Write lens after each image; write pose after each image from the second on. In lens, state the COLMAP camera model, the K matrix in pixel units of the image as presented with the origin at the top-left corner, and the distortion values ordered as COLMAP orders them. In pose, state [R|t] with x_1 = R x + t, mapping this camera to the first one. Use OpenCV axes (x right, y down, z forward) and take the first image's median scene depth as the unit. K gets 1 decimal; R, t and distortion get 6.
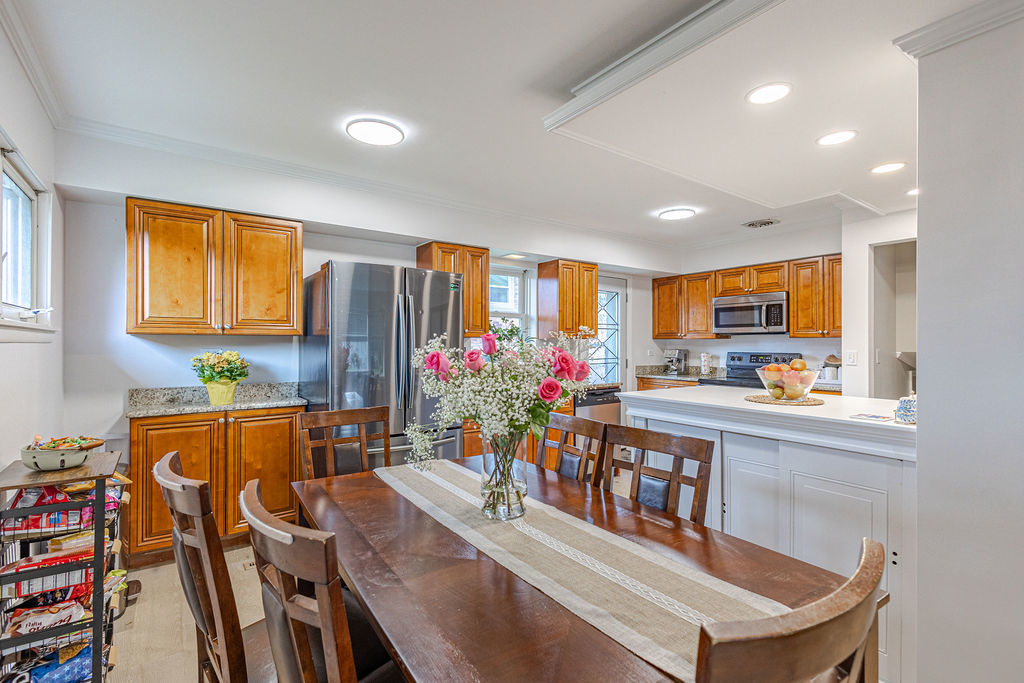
lens RADIAL K [[469.8, 0, 512.0], [0, 469.8, 341.5], [0, 0, 1]] dist [0.000370, -0.000252]
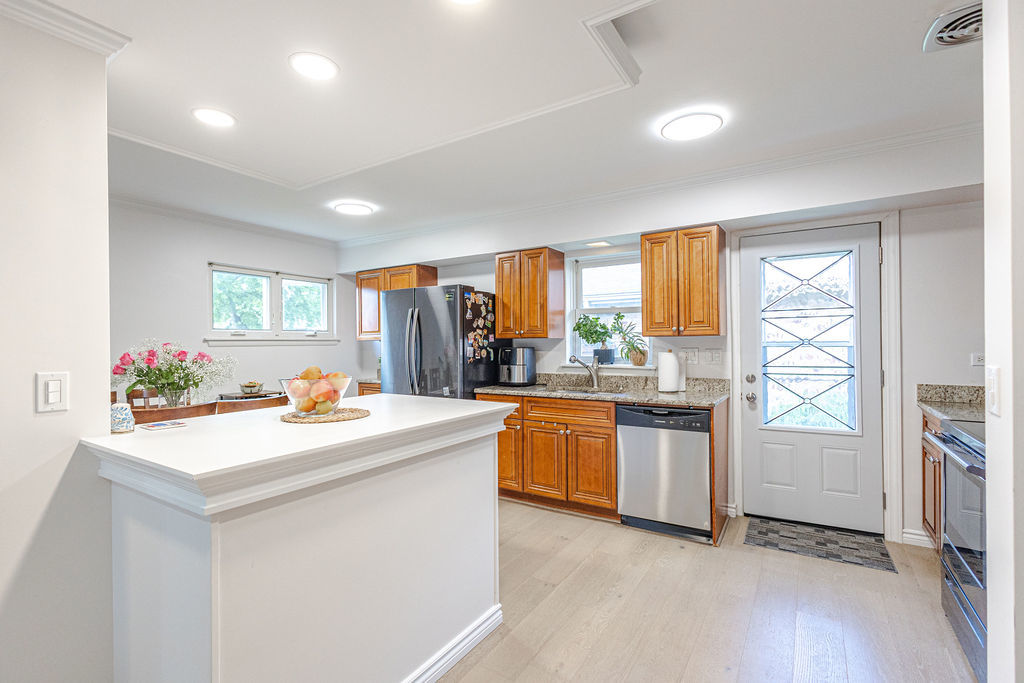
lens RADIAL K [[464.0, 0, 512.9], [0, 464.0, 345.0], [0, 0, 1]] dist [-0.001530, -0.000143]
pose [[0.362286, -0.004850, -0.932054, 1.129499], [0.007888, 0.999967, -0.002137, 0.012136], [0.932034, -0.006578, 0.362312, 0.810933]]
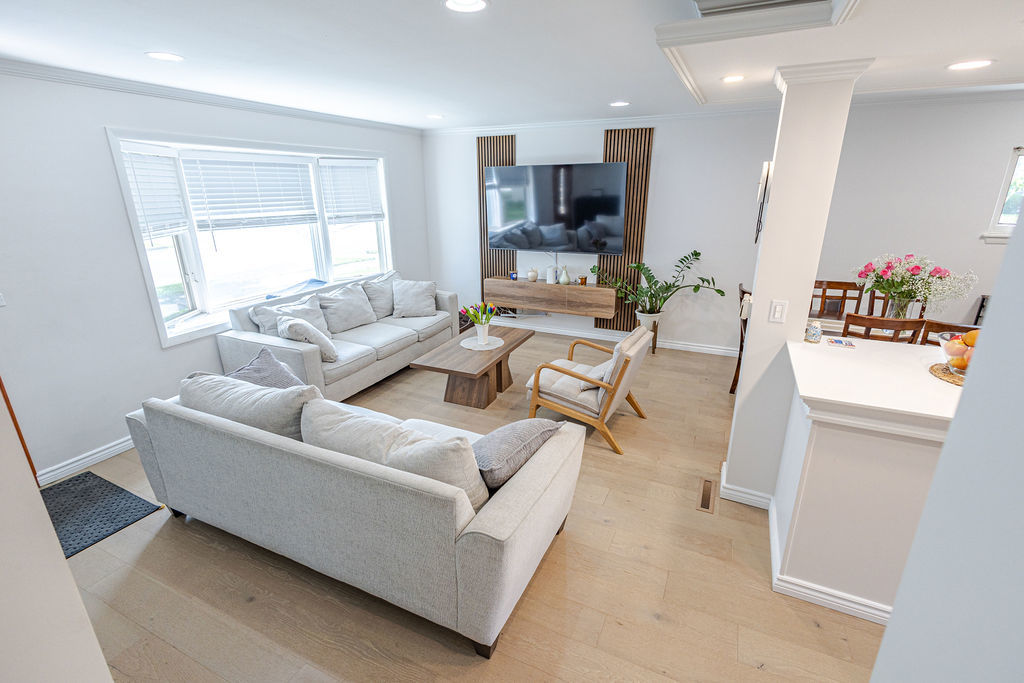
lens RADIAL K [[479.8, 0, 512.0], [0, 479.8, 341.5], [0, 0, 1]] dist [0.000989, 0.000298]
pose [[-0.881587, 0.152228, -0.446800, 1.328973], [0.001378, 0.947394, 0.320066, -0.174733], [0.472019, 0.281550, -0.835421, 1.053206]]
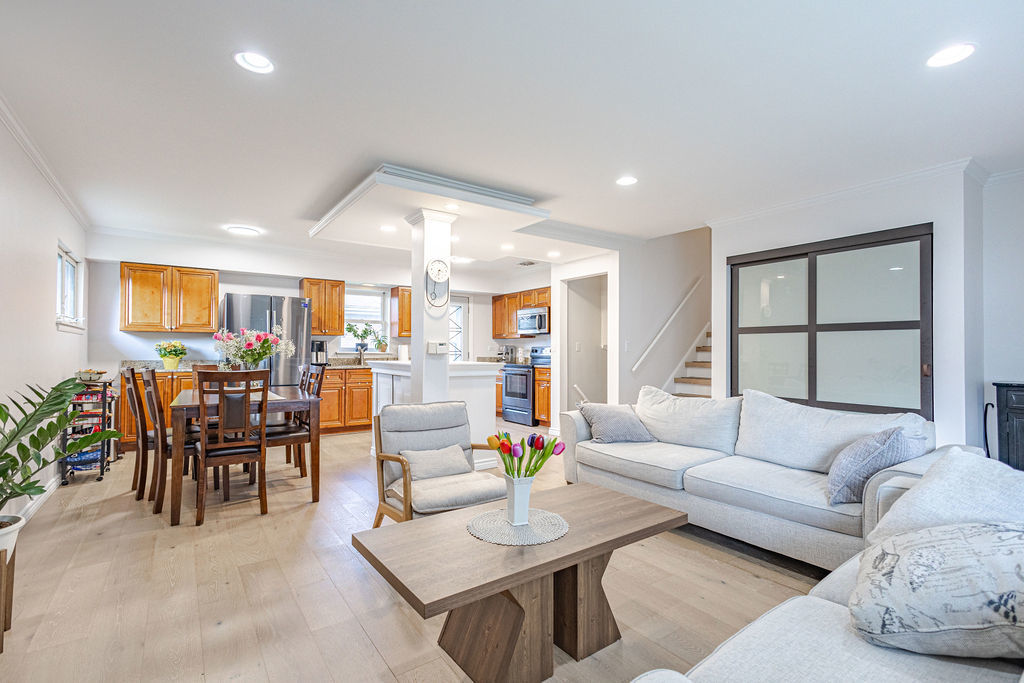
lens RADIAL K [[464.0, 0, 512.9], [0, 464.0, 345.0], [0, 0, 1]] dist [-0.001530, -0.000143]
pose [[0.999967, 0.001912, -0.007930, 0.762319], [-0.001957, 0.999982, -0.005637, 0.045388], [0.007920, 0.005652, 0.999953, -0.840982]]
